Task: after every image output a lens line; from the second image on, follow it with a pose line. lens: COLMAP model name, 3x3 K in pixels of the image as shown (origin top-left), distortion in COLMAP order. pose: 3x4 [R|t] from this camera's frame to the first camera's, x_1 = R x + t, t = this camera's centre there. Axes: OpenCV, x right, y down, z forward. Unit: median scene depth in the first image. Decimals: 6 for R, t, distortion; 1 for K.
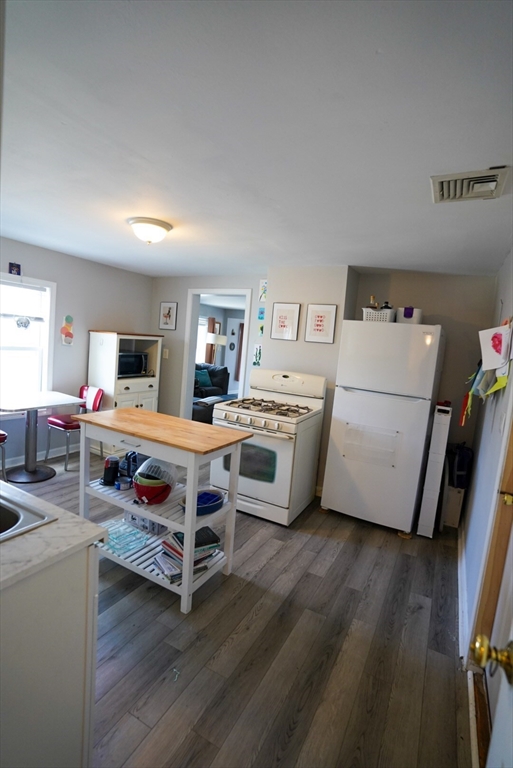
lens RADIAL K [[379.0, 0, 254.2], [0, 379.0, 380.3], [0, 0, 1]] dist [-0.080037, 0.031632]
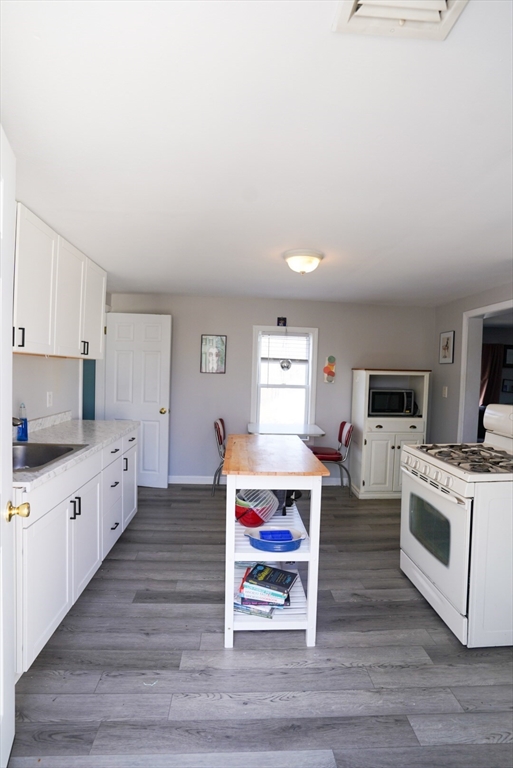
lens RADIAL K [[379.0, 0, 254.2], [0, 379.0, 380.3], [0, 0, 1]] dist [-0.080037, 0.031632]
pose [[0.513367, -0.047730, -0.856841, 0.340943], [-0.072257, 0.992503, -0.098579, 0.023012], [0.855122, 0.112519, 0.506069, 0.256667]]
